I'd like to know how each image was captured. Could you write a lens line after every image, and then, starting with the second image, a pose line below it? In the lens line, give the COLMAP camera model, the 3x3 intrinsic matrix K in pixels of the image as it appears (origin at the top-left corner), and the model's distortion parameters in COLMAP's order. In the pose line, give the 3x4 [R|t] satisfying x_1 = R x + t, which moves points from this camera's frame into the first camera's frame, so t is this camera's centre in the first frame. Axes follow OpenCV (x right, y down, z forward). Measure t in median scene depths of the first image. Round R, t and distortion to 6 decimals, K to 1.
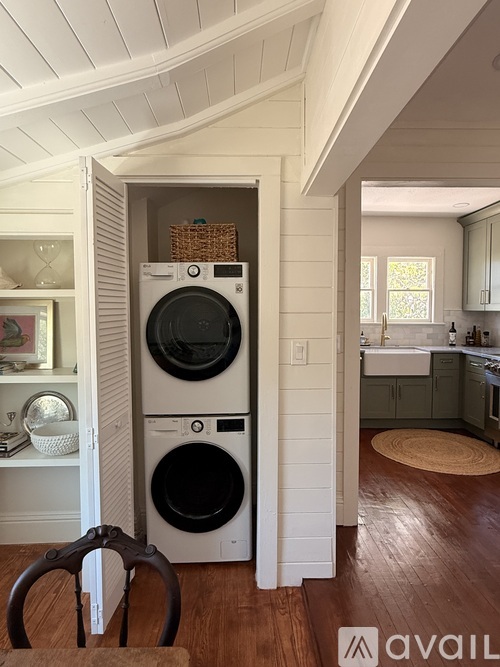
lens RADIAL K [[391.9, 0, 250.0], [0, 391.9, 333.5], [0, 0, 1]] dist [0.000010, -0.000024]
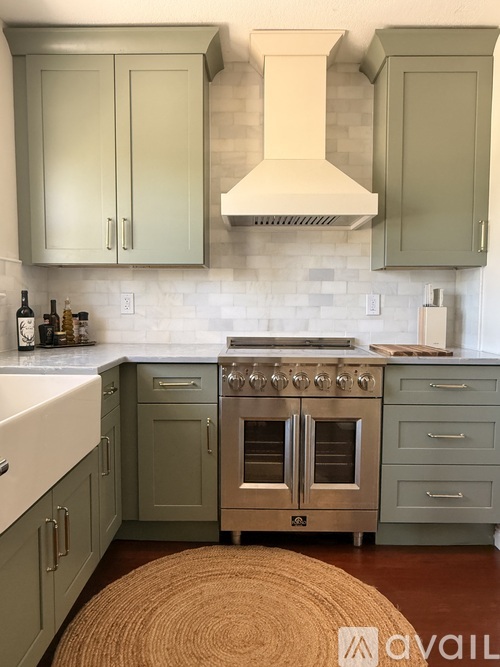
lens RADIAL K [[456.6, 0, 250.0], [0, 456.6, 333.5], [0, 0, 1]] dist [0.000529, 0.000084]
pose [[0.033526, -0.057775, 0.997767, 0.070061], [0.054705, 0.996937, 0.055889, 0.000758], [-0.997940, 0.052709, 0.036584, 0.814258]]
